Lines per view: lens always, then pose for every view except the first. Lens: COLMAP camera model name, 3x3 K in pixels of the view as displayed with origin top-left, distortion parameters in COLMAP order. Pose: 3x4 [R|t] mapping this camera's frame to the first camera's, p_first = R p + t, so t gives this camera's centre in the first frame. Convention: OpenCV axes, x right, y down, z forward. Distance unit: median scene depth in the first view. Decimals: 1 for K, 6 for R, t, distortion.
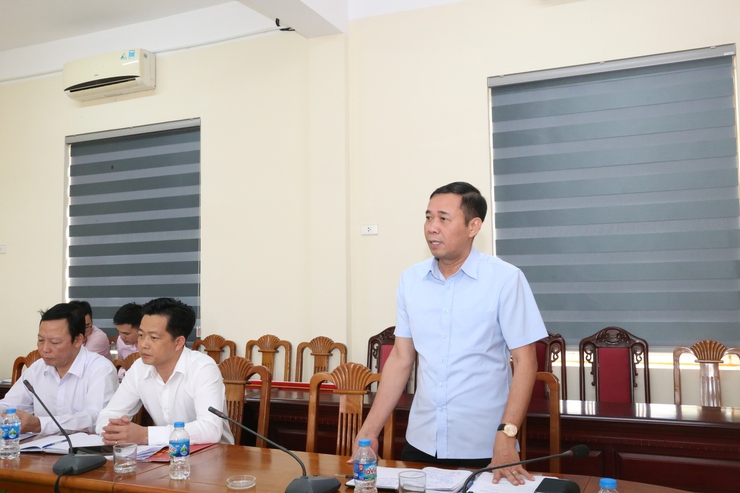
lens RADIAL K [[763.6, 0, 371.3], [0, 763.6, 241.6], [0, 0, 1]] dist [0.078583, 0.000000]
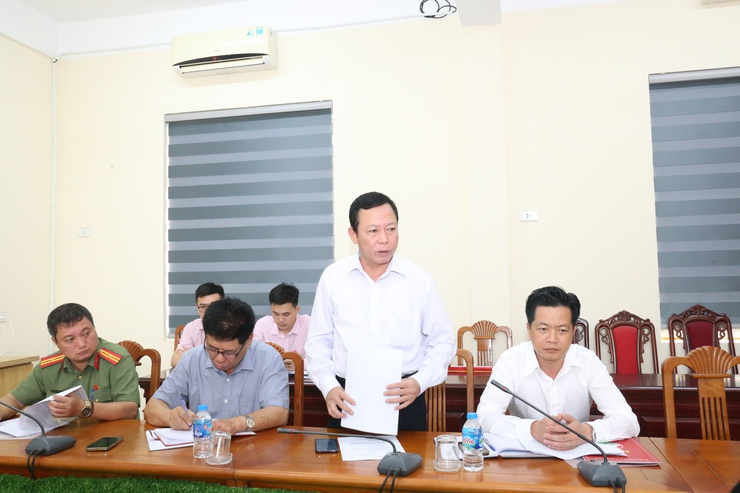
lens RADIAL K [[657.9, 0, 375.8], [0, 657.9, 247.0], [0, 0, 1]] dist [0.012810, -0.001514]
pose [[0.972232, 0.008869, 0.233852, -0.359822], [-0.011382, 0.999891, 0.009400, 0.017592], [-0.233743, -0.011800, 0.972227, 0.163947]]
